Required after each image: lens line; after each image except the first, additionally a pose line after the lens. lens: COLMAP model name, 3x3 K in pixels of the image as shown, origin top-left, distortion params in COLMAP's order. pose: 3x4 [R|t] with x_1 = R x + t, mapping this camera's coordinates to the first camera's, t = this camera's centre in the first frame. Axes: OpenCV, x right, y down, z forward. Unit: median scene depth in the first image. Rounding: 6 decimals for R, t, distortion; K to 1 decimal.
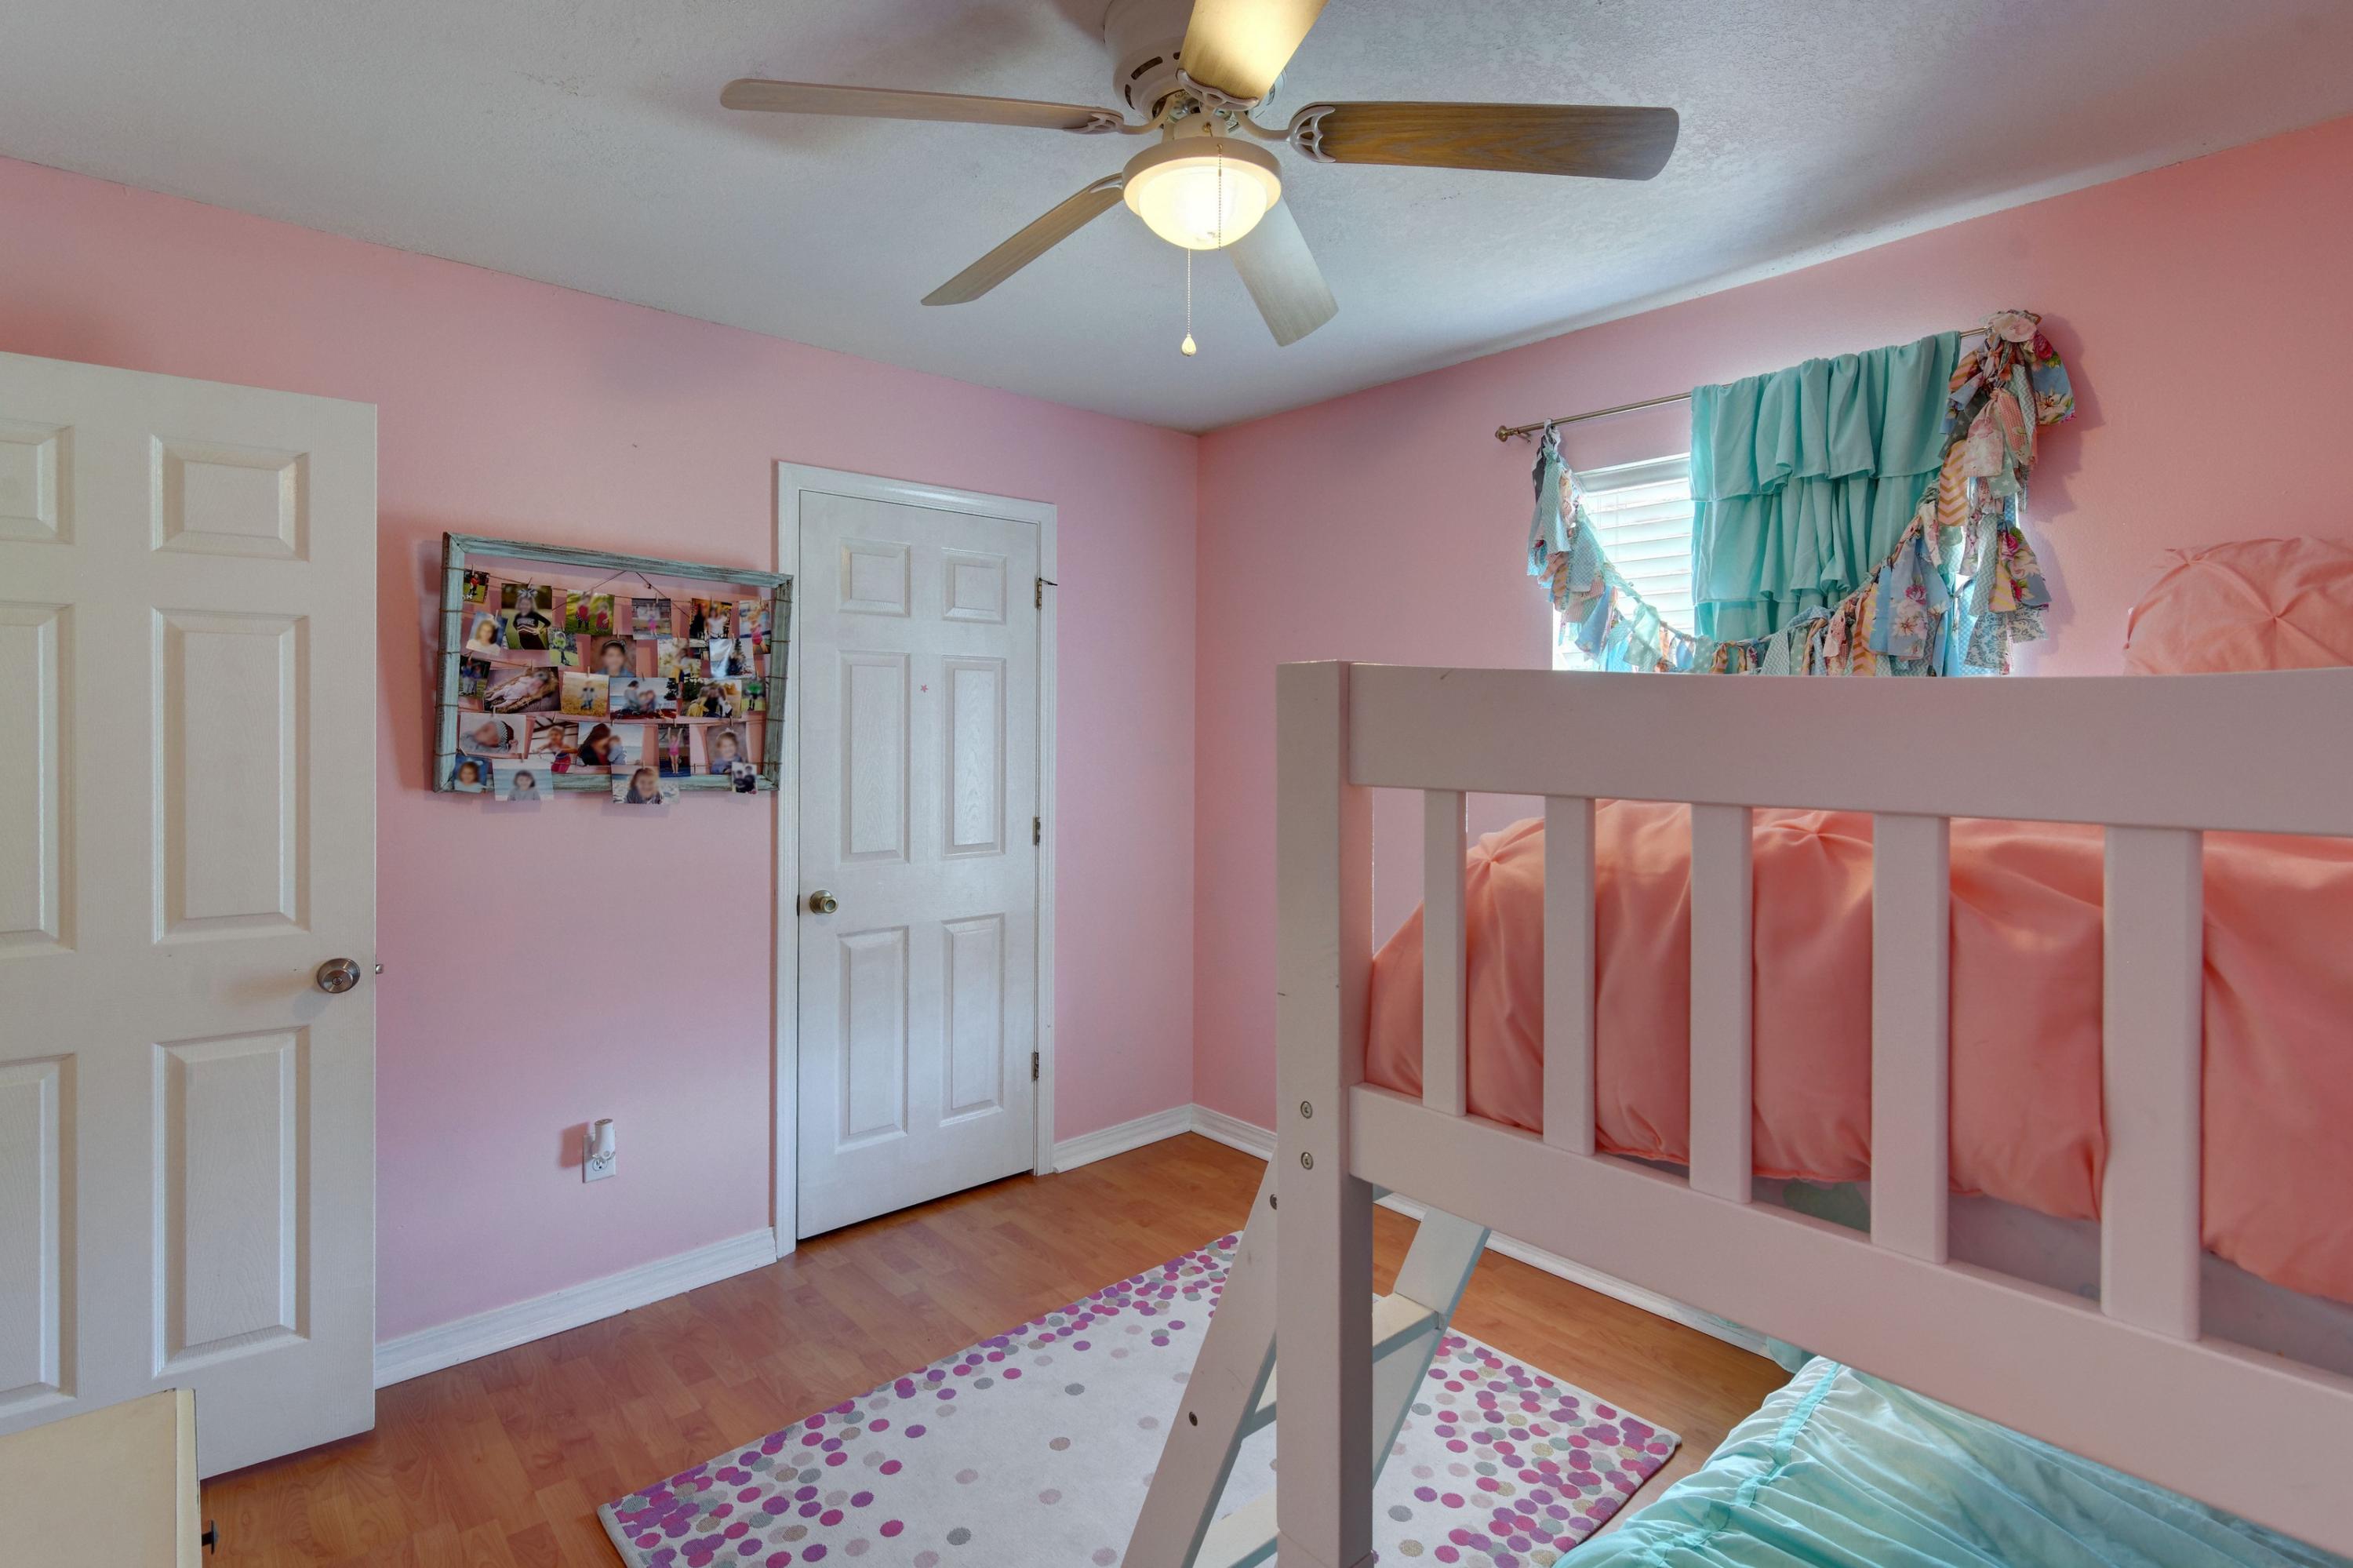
lens RADIAL K [[1136.4, 0, 1210.2], [0, 1136.4, 727.0], [0, 0, 1]] dist [0.007685, -0.004726]
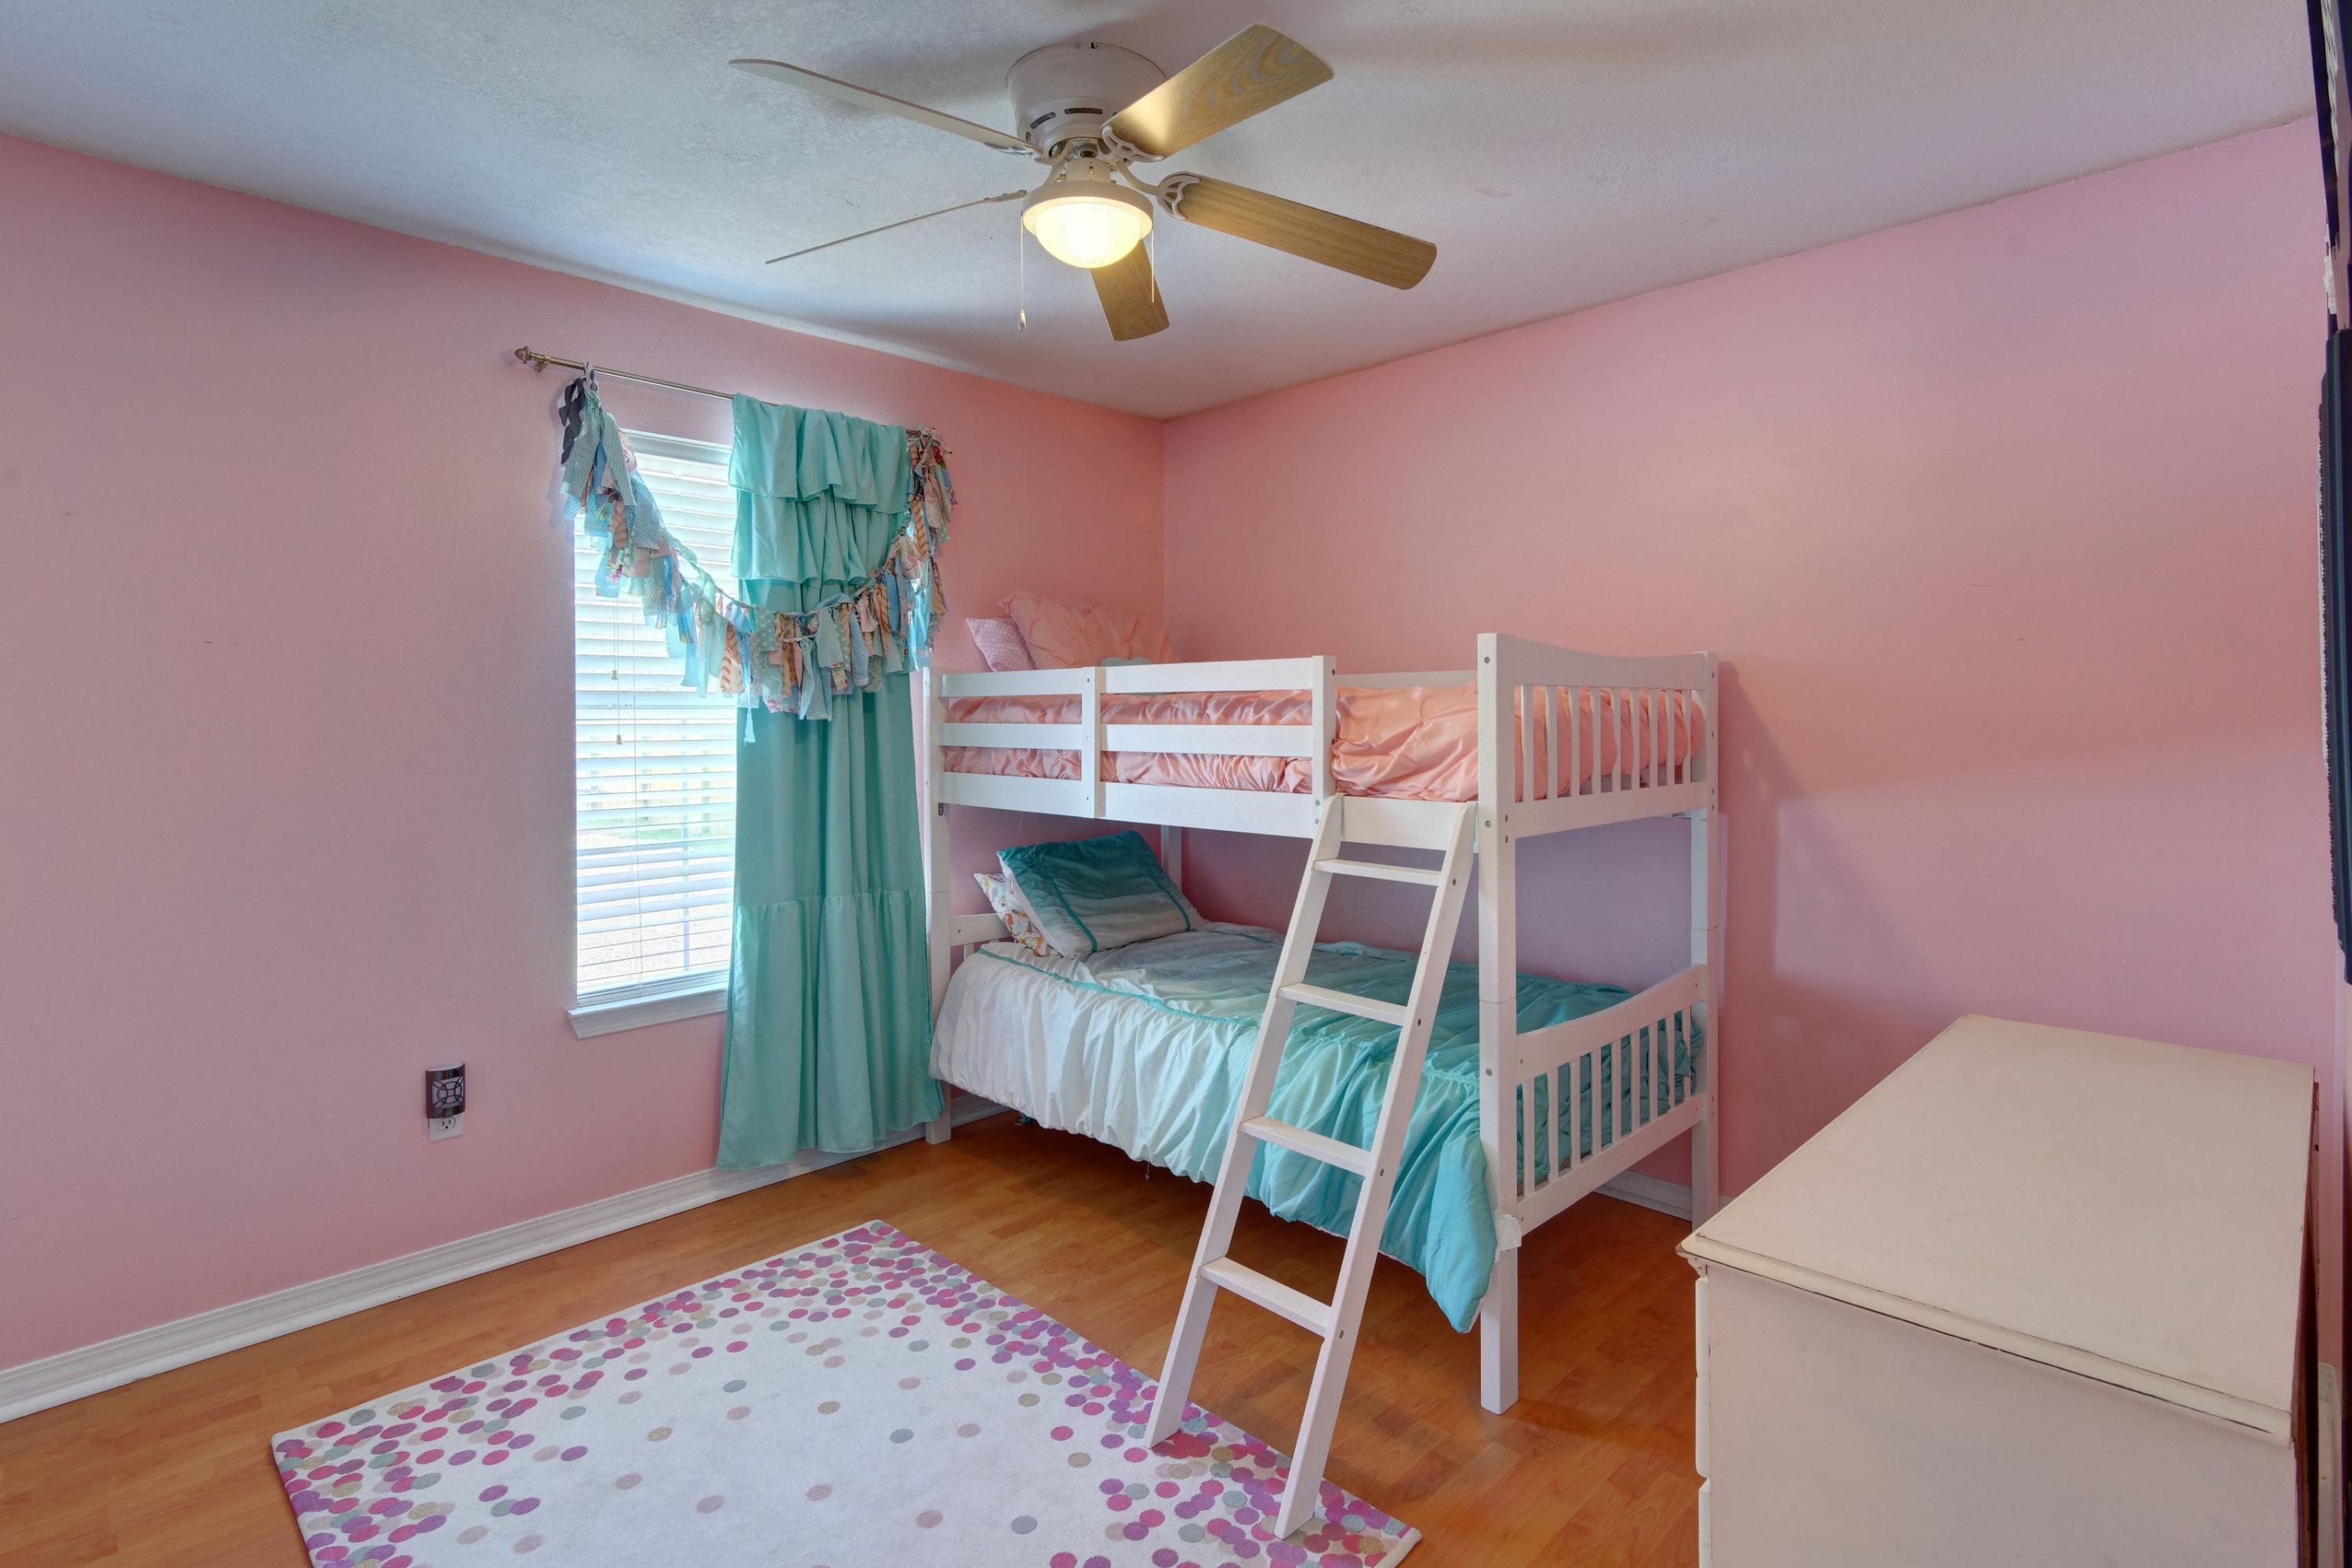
lens RADIAL K [[1135.9, 0, 1185.5], [0, 1135.9, 710.1], [0, 0, 1]] dist [0.007685, -0.004726]
pose [[-0.039512, -0.006120, 0.999200, -0.847147], [0.002717, 0.999977, 0.006232, 0.025868], [-0.999215, 0.002961, -0.039495, 0.646780]]
